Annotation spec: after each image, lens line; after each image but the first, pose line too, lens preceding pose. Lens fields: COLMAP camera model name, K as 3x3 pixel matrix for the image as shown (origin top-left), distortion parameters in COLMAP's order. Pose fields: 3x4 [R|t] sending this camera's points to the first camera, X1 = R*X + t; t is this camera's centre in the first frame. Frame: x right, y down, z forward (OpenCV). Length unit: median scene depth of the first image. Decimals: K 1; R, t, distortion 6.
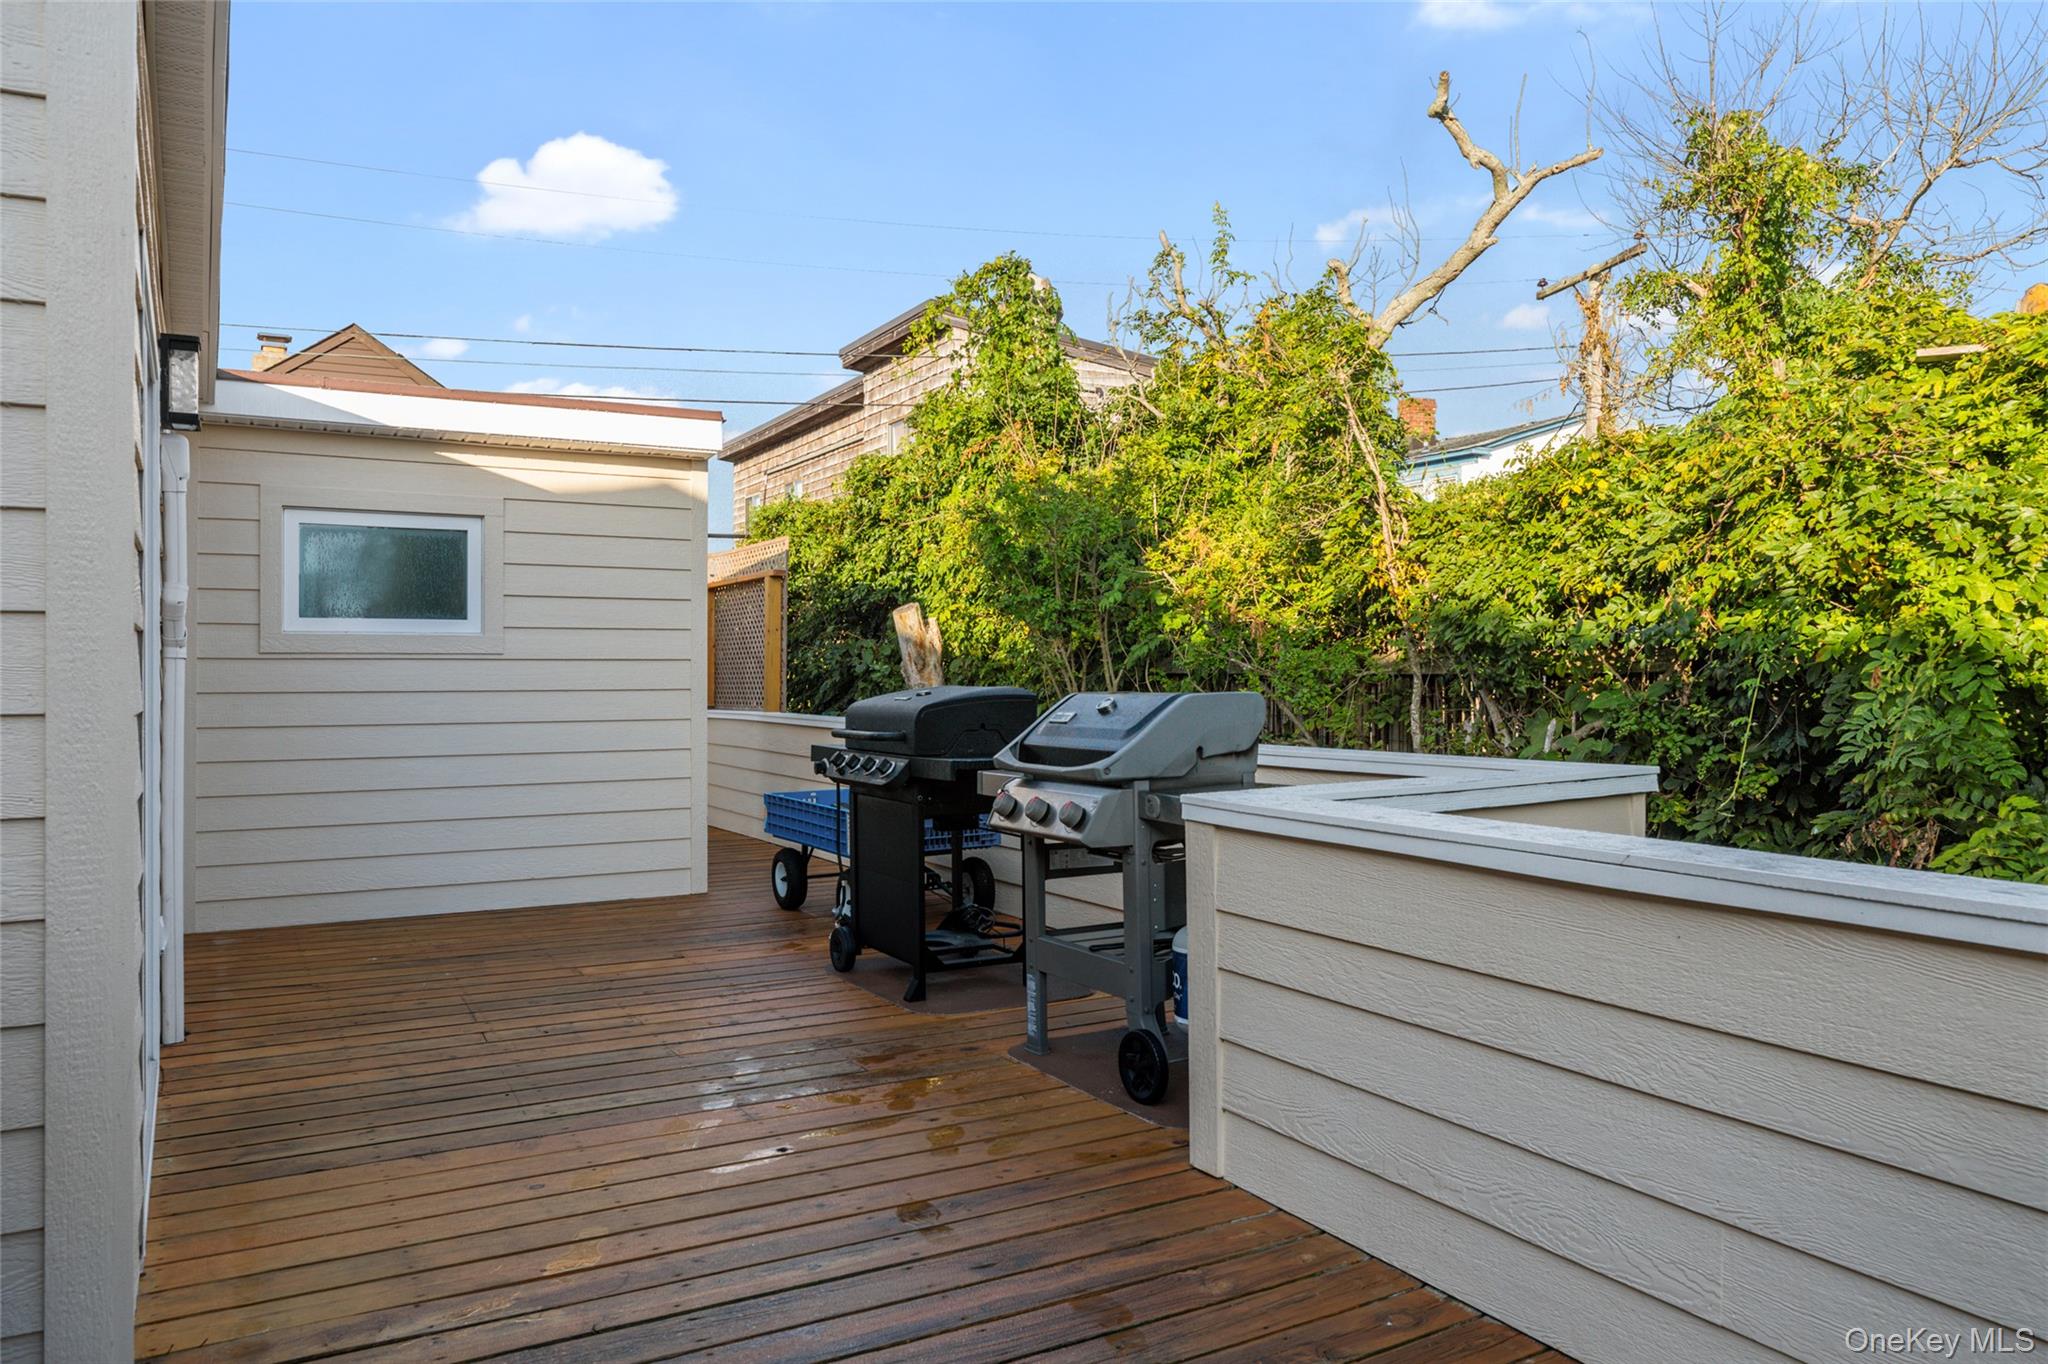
lens RADIAL K [[1474.2, 0, 1035.3], [0, 1474.2, 674.1], [0, 0, 1]] dist [0.000757, 0.001925]
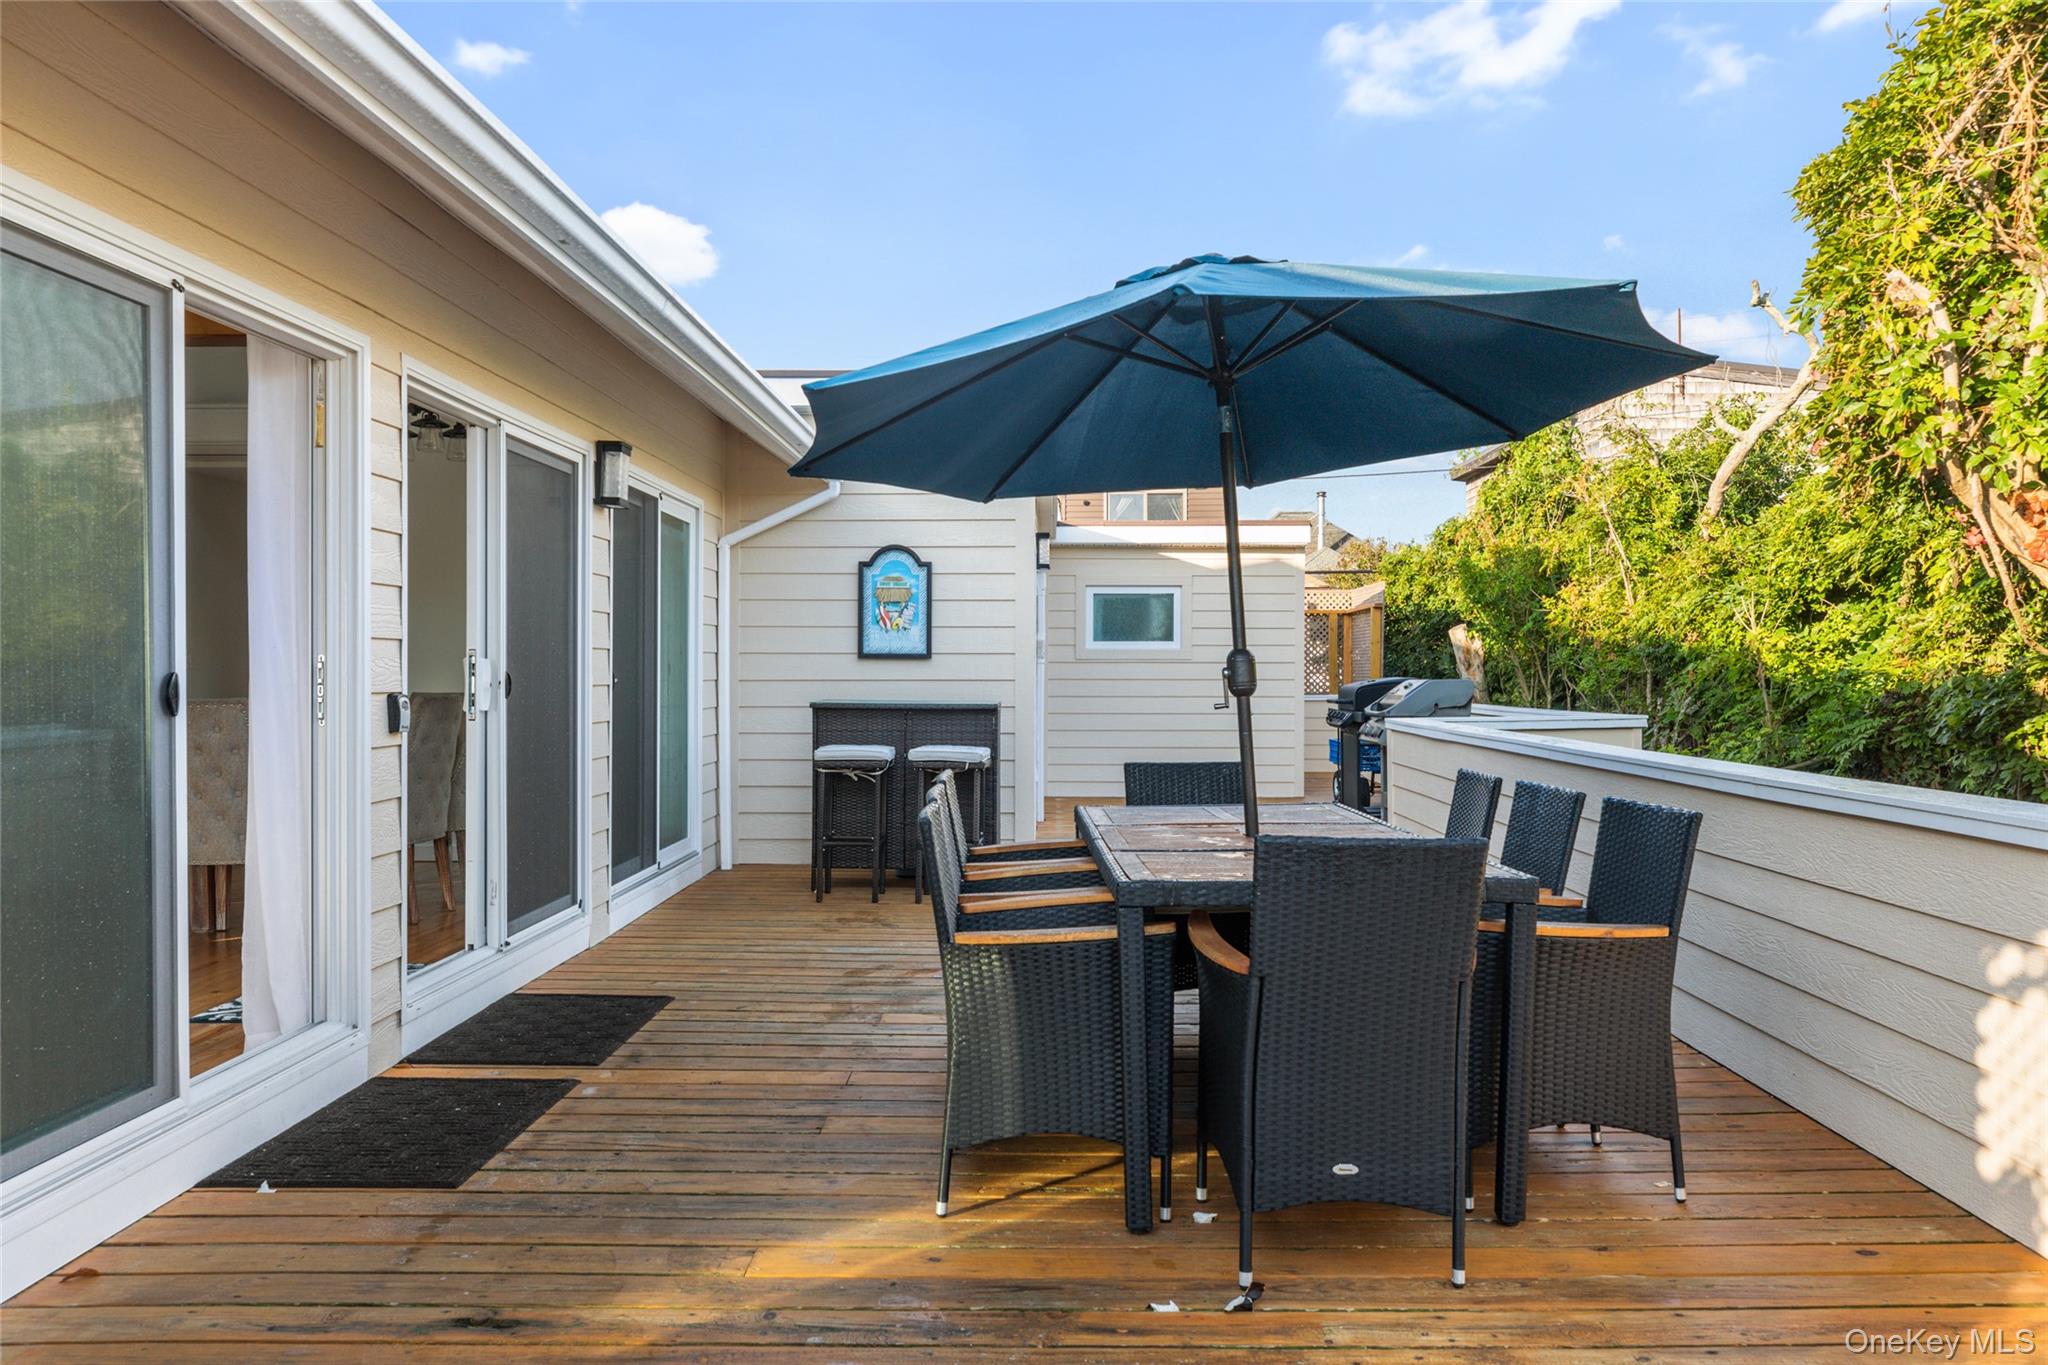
lens RADIAL K [[1474.2, 0, 1035.3], [0, 1474.2, 674.6], [0, 0, 1]] dist [0.000757, 0.001925]
pose [[0.866784, 0.004077, -0.498668, 0.407470], [-0.003016, 0.999991, 0.002933, 0.000313], [0.498675, -0.001038, 0.866788, -0.729962]]
